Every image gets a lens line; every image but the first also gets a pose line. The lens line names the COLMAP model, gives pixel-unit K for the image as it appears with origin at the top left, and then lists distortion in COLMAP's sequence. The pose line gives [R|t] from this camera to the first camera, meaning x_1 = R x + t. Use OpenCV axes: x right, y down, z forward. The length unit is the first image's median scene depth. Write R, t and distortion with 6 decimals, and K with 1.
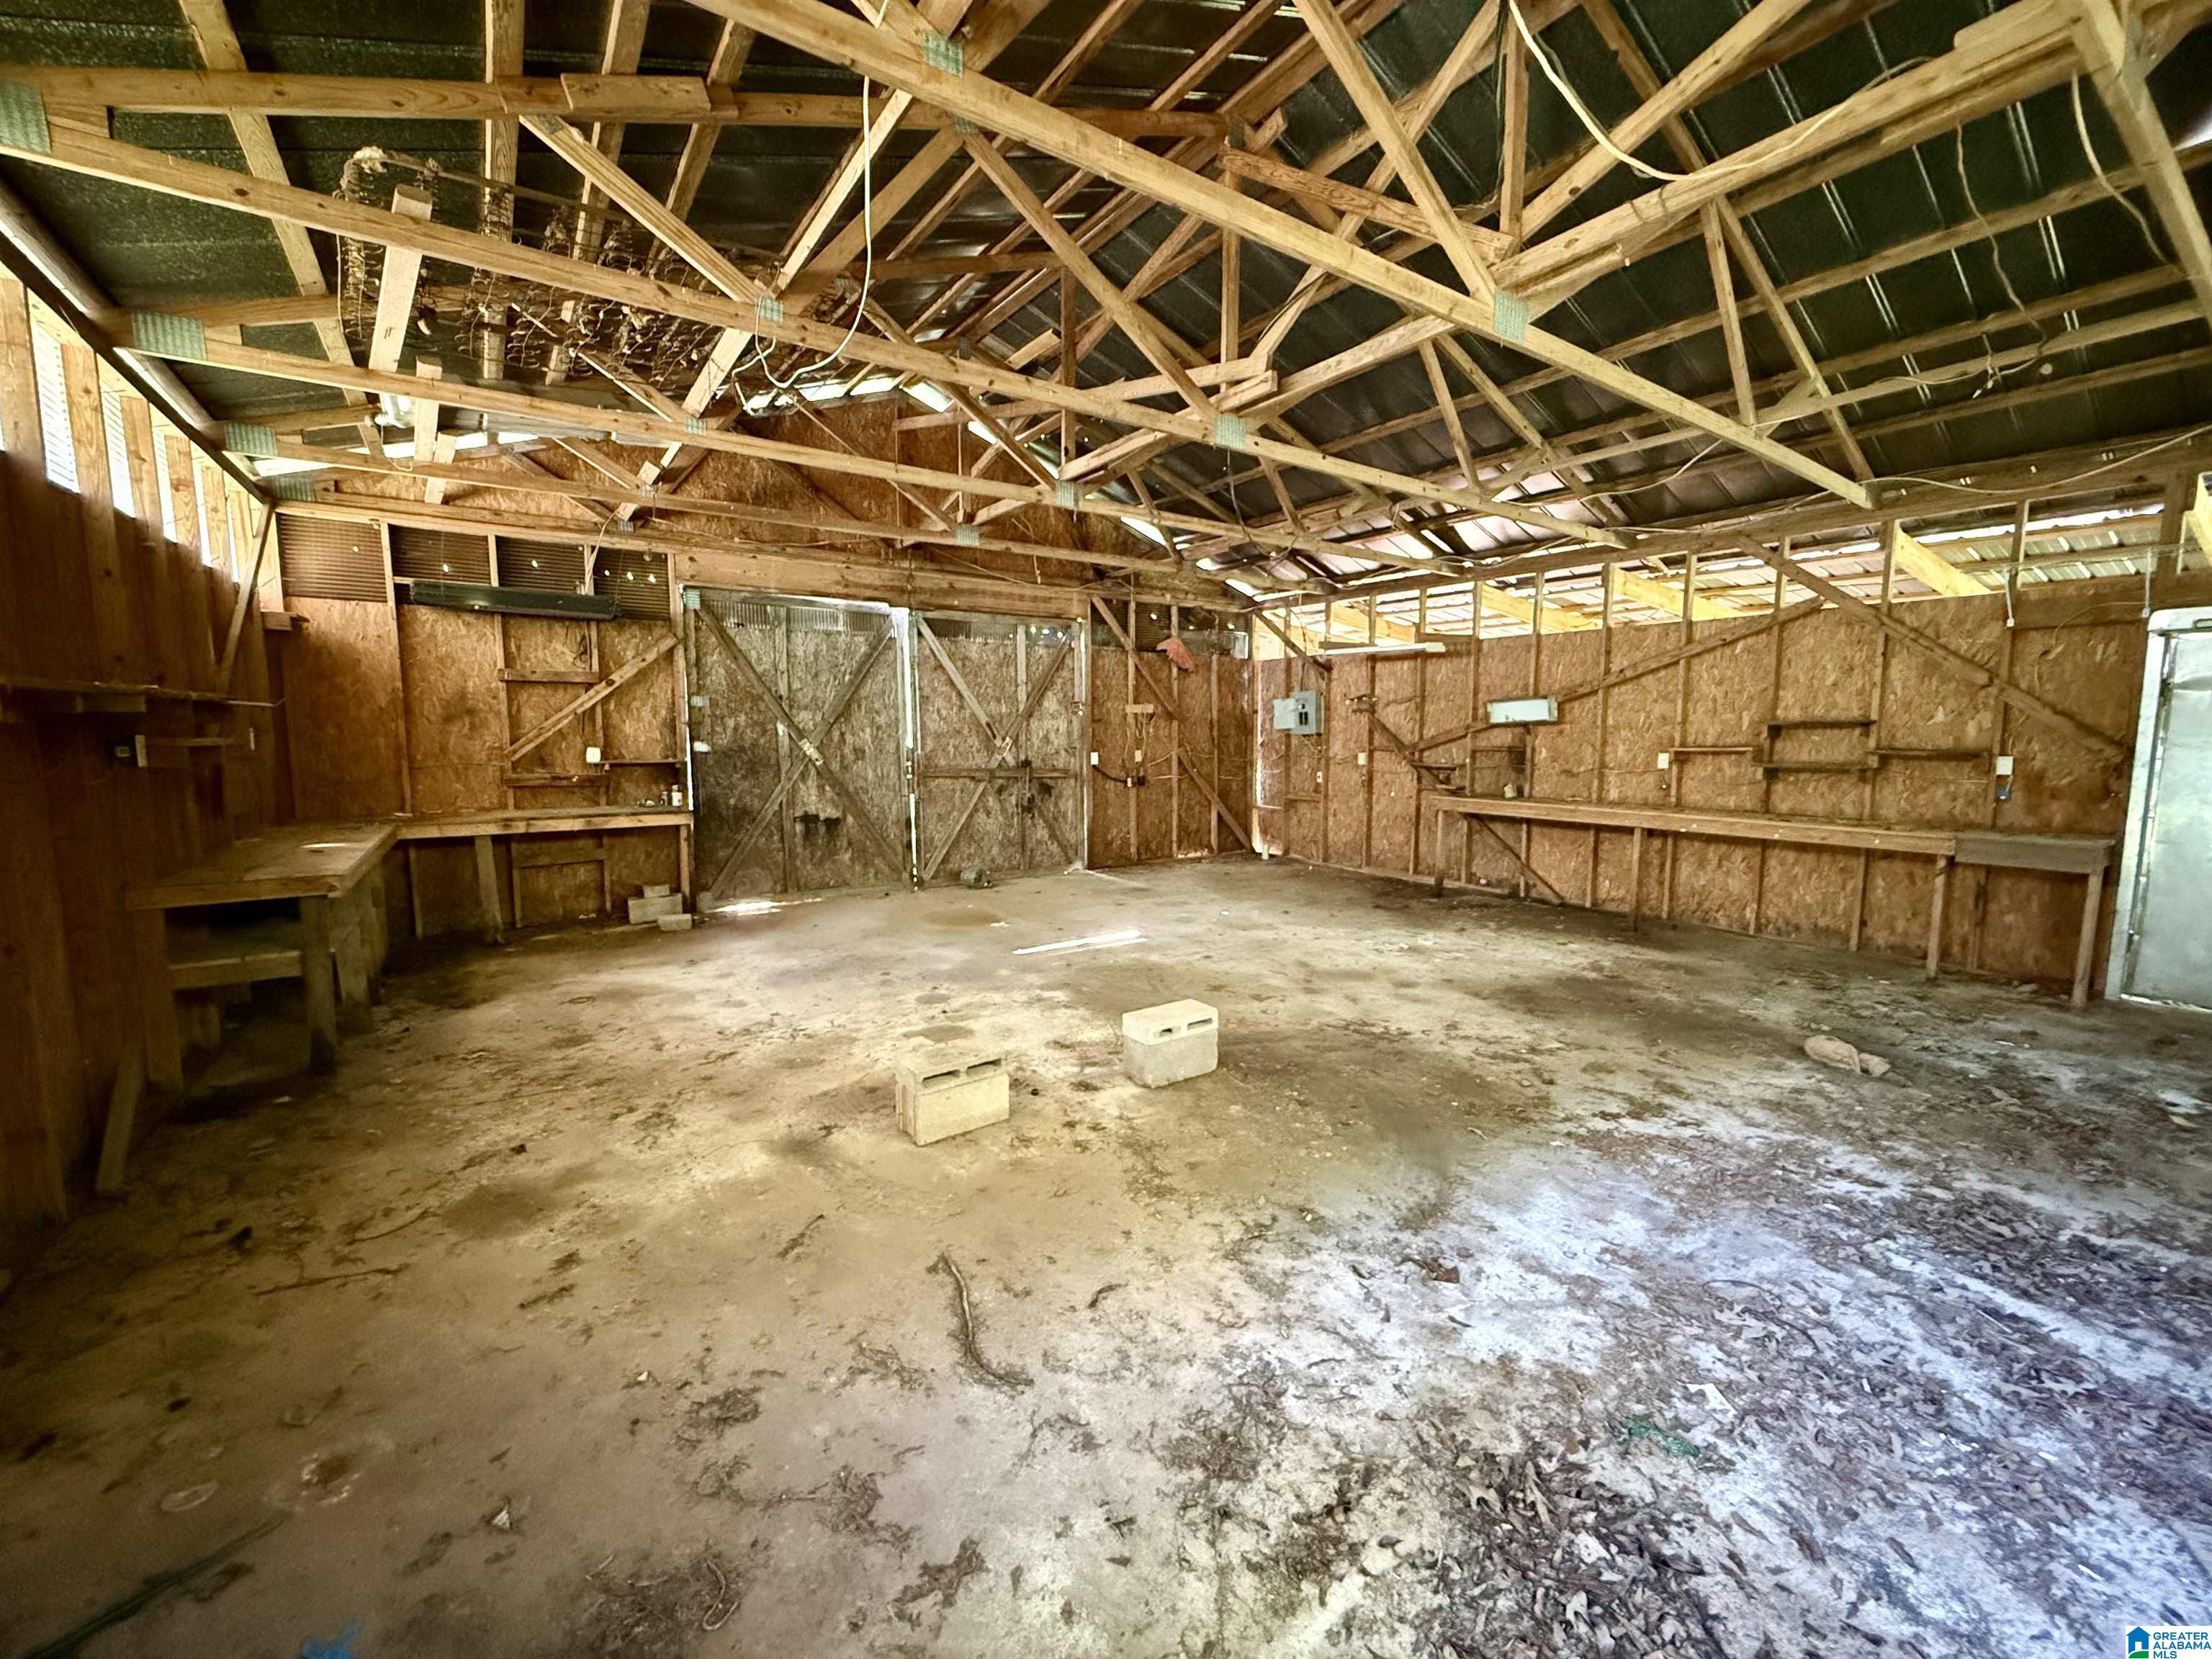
lens RADIAL K [[885.9, 0, 1101.0], [0, 885.9, 829.0], [0, 0, 1]] dist [0.000684, 0.000586]
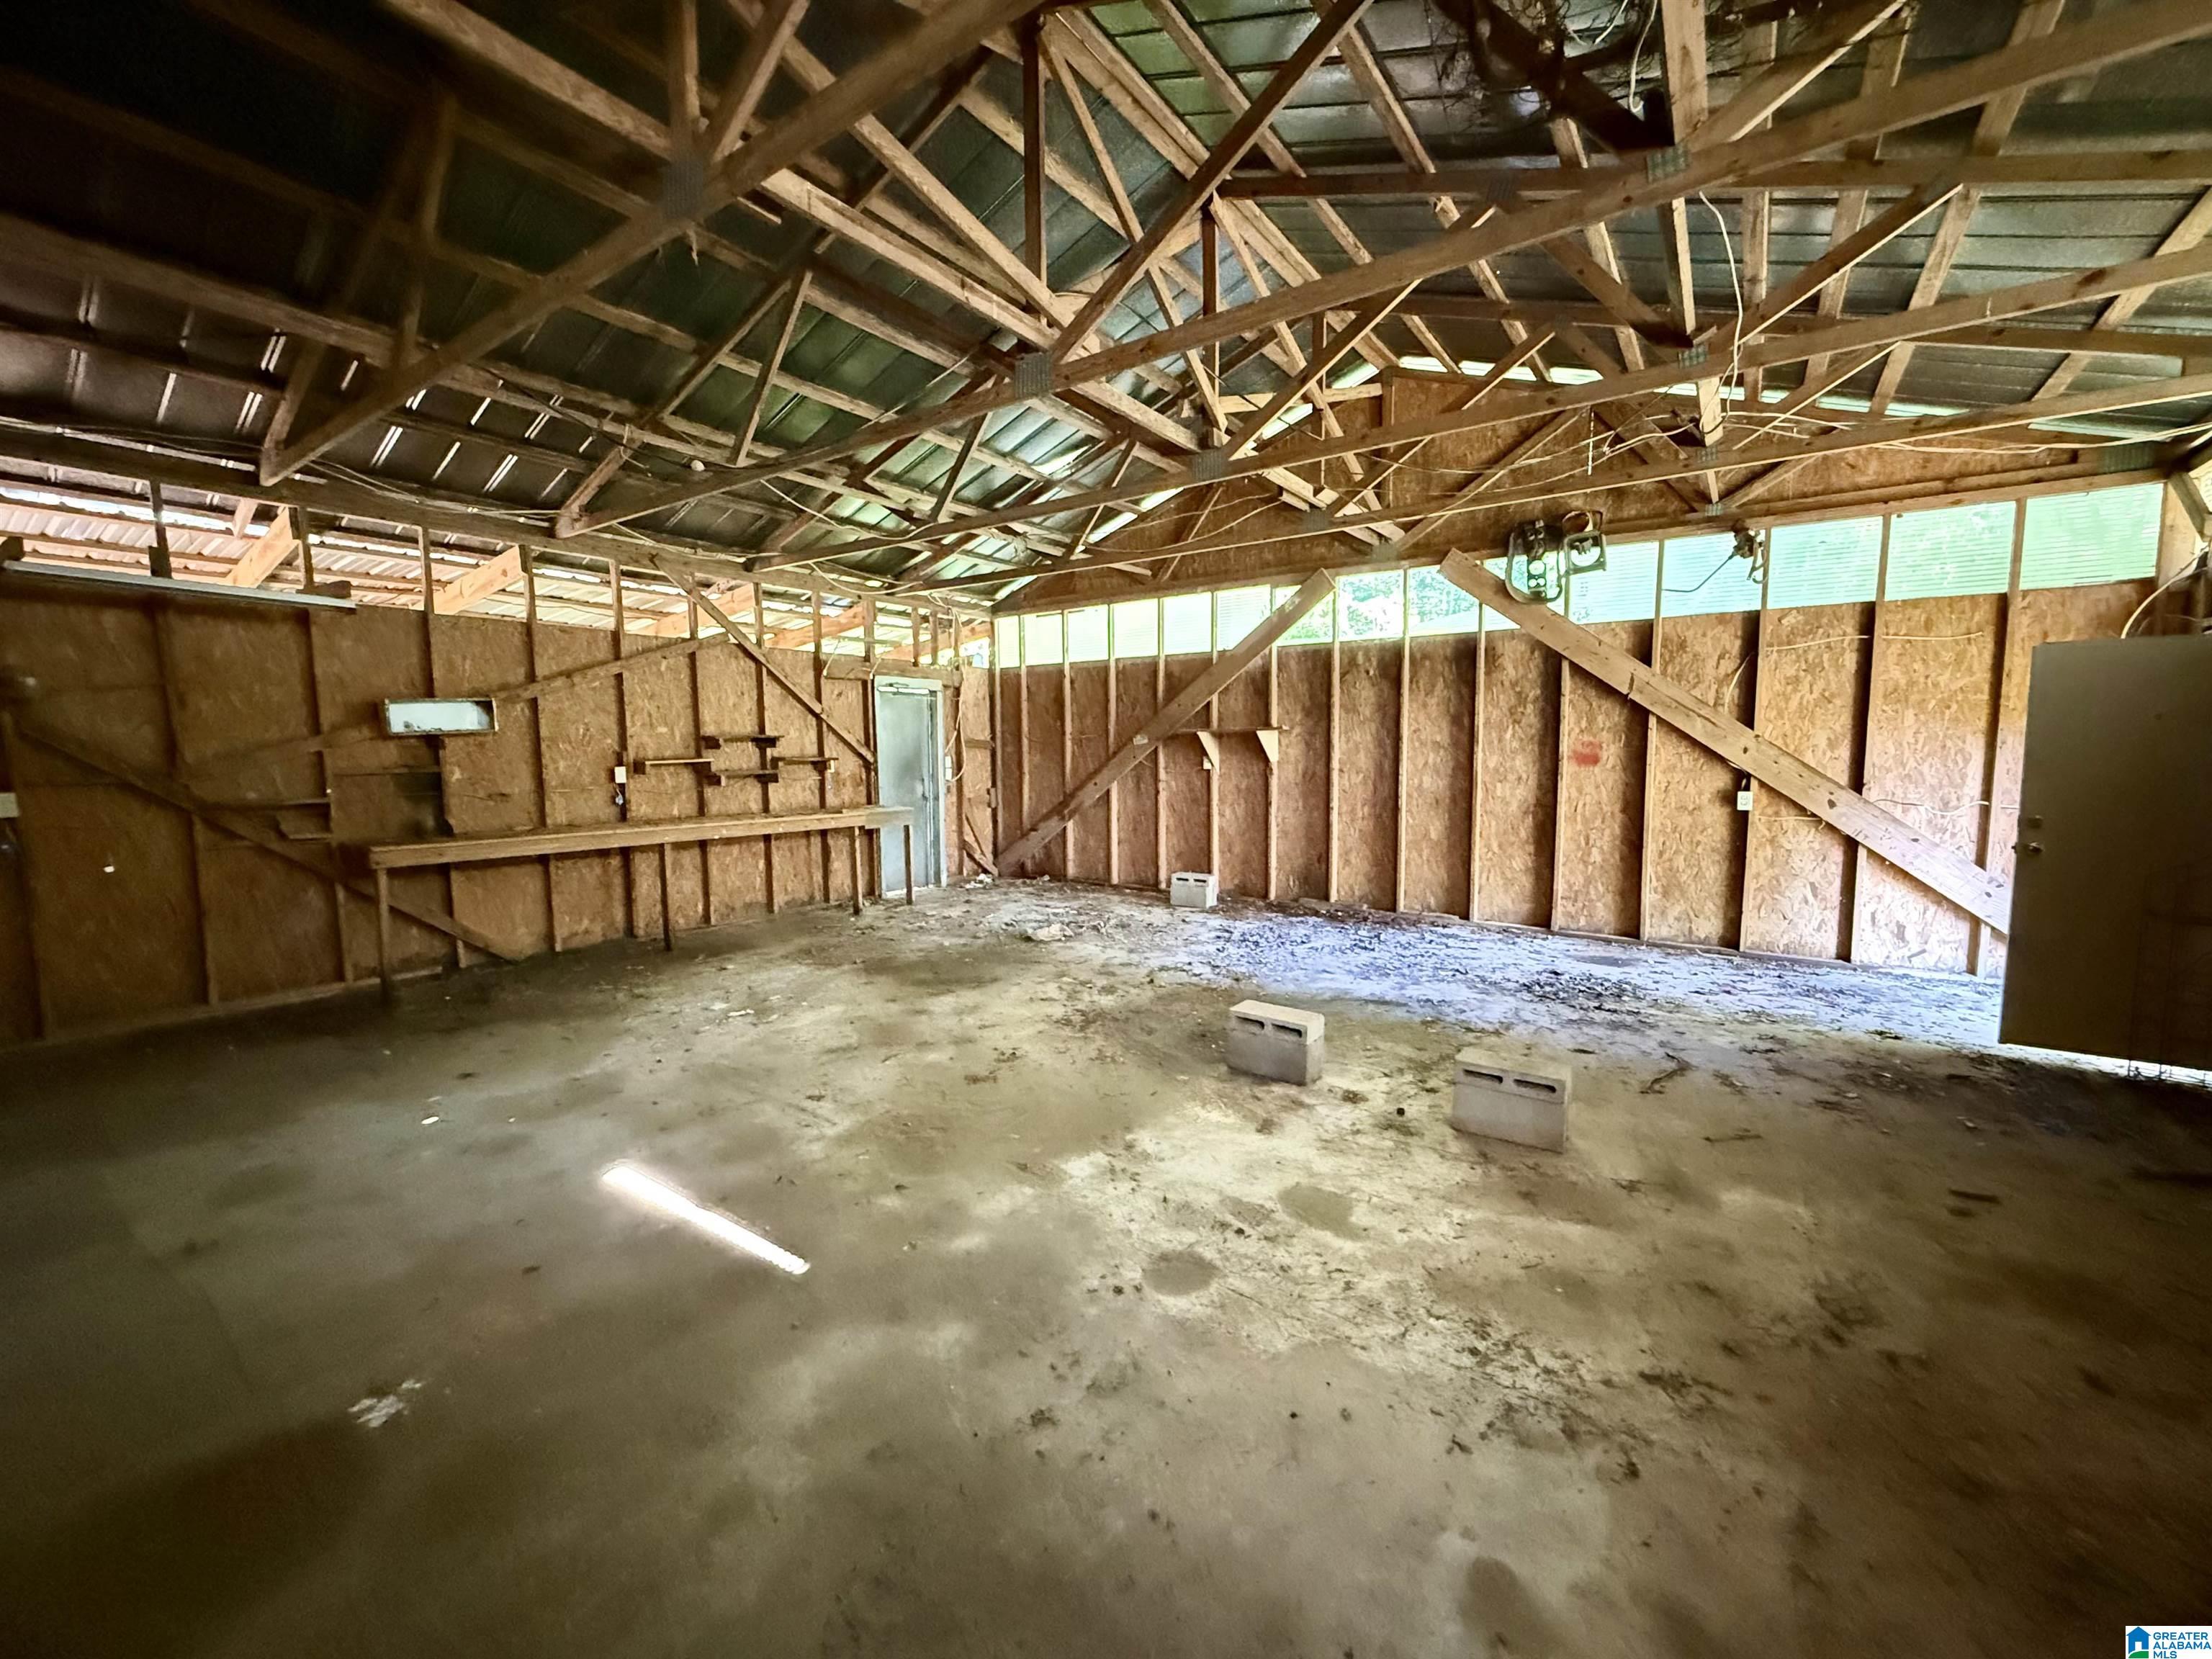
lens RADIAL K [[885.9, 0, 1101.1], [0, 885.9, 825.4], [0, 0, 1]] dist [0.000684, 0.000586]
pose [[-0.346318, -0.084927, 0.934265, -0.770647], [0.106880, 0.985837, 0.129234, -0.158100], [-0.932009, 0.144610, -0.332336, 1.450197]]
